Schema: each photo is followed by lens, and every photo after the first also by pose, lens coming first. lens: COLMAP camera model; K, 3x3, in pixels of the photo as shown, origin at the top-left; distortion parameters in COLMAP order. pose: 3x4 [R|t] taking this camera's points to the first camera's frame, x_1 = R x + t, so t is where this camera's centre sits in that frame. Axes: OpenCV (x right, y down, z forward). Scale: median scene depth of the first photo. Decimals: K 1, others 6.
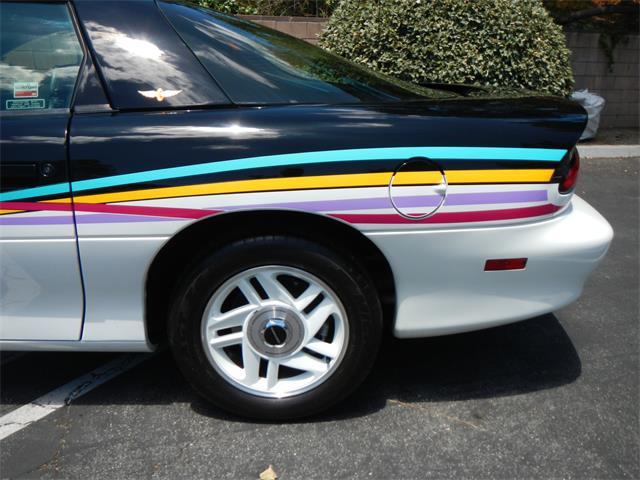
lens RADIAL K [[524.8, 0, 324.5], [0, 524.8, 237.1], [0, 0, 1]] dist [0.010702, -0.027014]
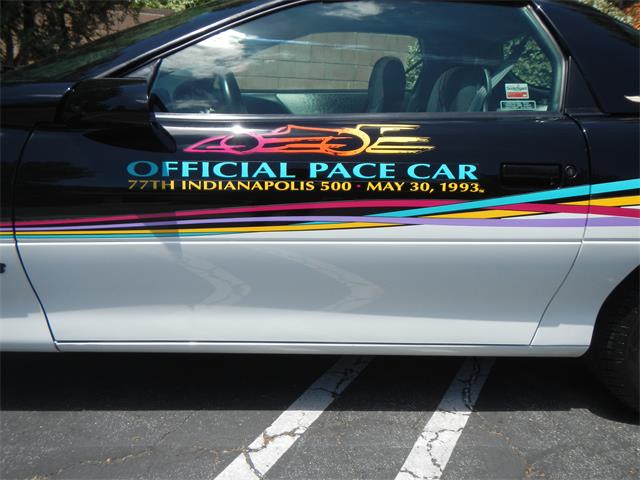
lens RADIAL K [[524.8, 0, 323.6], [0, 524.8, 236.8], [0, 0, 1]] dist [0.010702, -0.027014]
pose [[0.998048, 0.015693, 0.060446, -0.920064], [-0.014430, 0.999669, -0.021276, 0.020252], [-0.060760, 0.020363, 0.997945, 0.032931]]
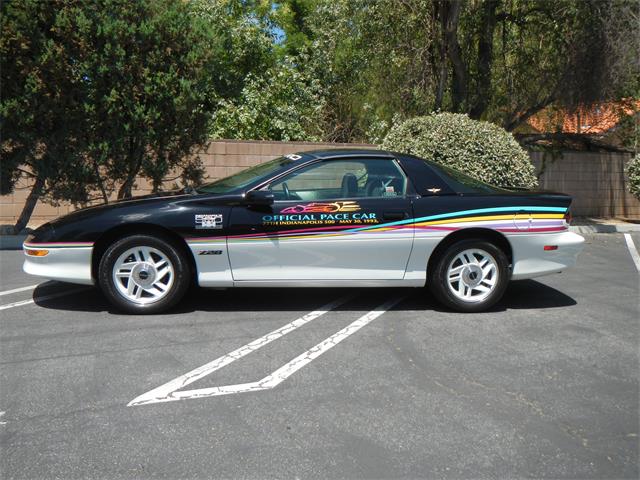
lens RADIAL K [[525.8, 0, 332.3], [0, 525.8, 233.9], [0, 0, 1]] dist [-0.004174, -0.000249]
pose [[0.994554, -0.015040, 0.103130, -1.104609], [0.034800, 0.980663, -0.192585, 0.476562], [-0.098239, 0.195125, 0.975846, -1.638721]]
